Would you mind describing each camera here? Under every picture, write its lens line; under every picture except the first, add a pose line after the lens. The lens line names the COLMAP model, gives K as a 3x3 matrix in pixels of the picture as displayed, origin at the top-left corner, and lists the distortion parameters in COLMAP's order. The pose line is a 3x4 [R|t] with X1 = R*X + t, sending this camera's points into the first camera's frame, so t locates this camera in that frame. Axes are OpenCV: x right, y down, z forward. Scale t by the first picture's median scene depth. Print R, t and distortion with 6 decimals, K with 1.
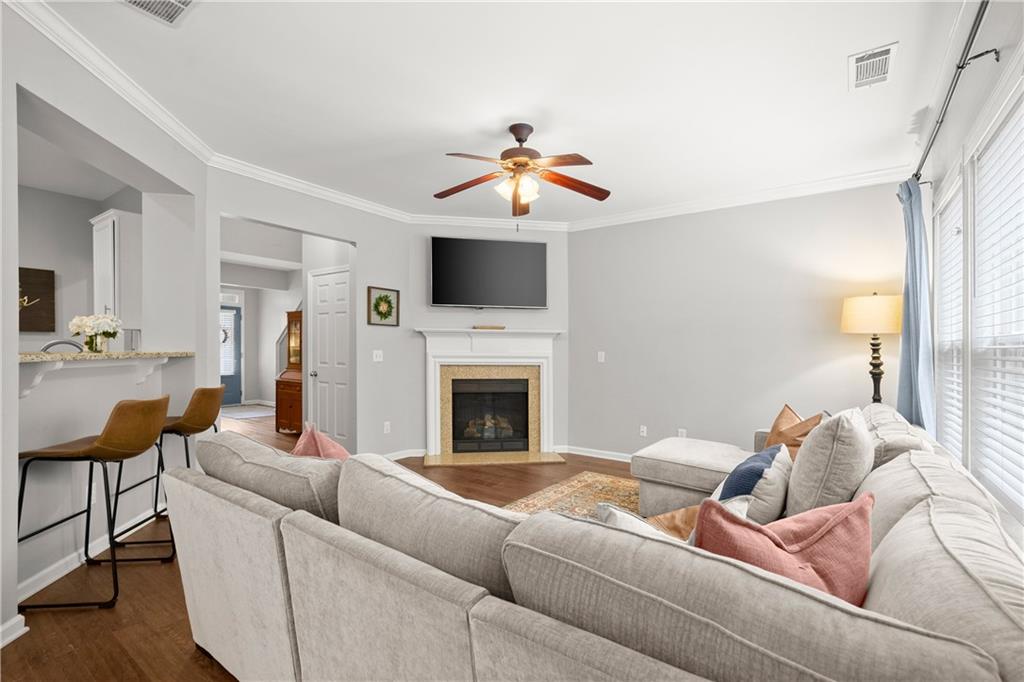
lens RADIAL K [[463.7, 0, 511.8], [0, 463.7, 346.7], [0, 0, 1]] dist [-0.002589, -0.000005]
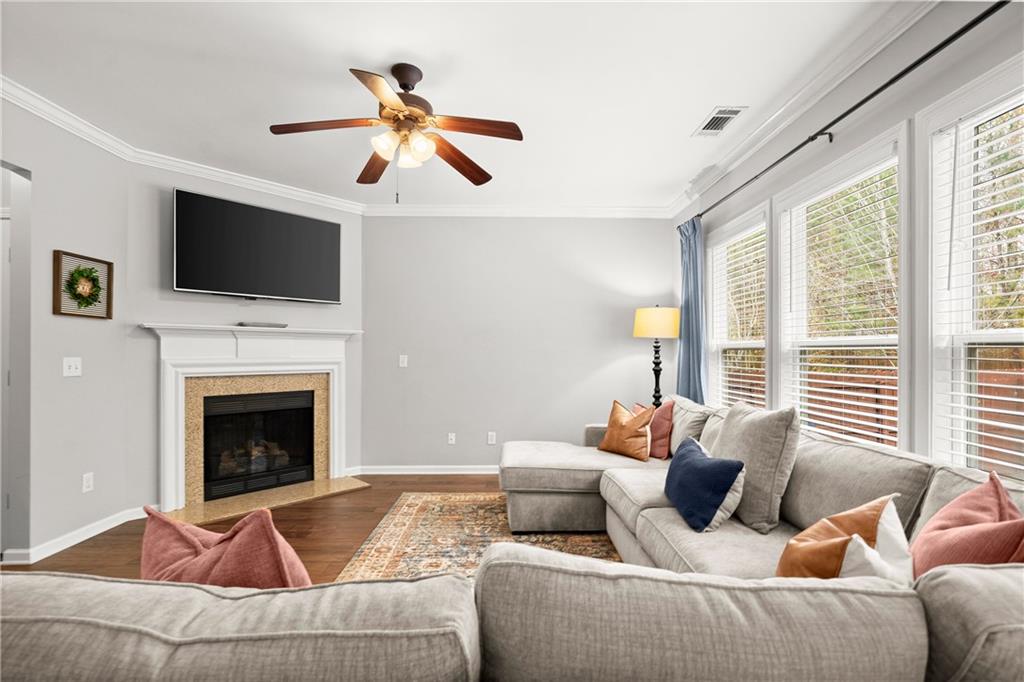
lens RADIAL K [[469.0, 0, 512.3], [0, 469.0, 347.1], [0, 0, 1]] dist [-0.002289, -0.000133]
pose [[0.799517, -0.002166, 0.600640, -0.195639], [0.004208, 0.999989, -0.001995, -0.002124], [-0.600629, 0.004123, 0.799517, 0.163270]]
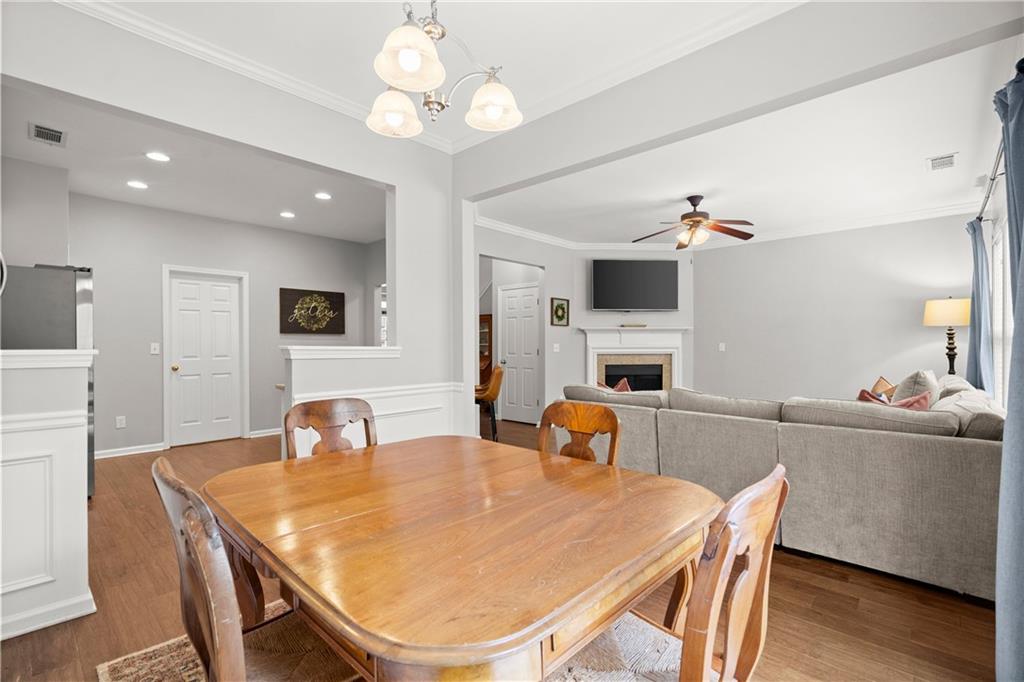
lens RADIAL K [[462.9, 0, 510.7], [0, 462.9, 349.0], [0, 0, 1]] dist [-0.000500, -0.000026]
pose [[0.992624, -0.010996, -0.120732, -0.257101], [0.012589, 0.999843, 0.012439, 0.004709], [0.120576, -0.013867, 0.992607, -0.385837]]
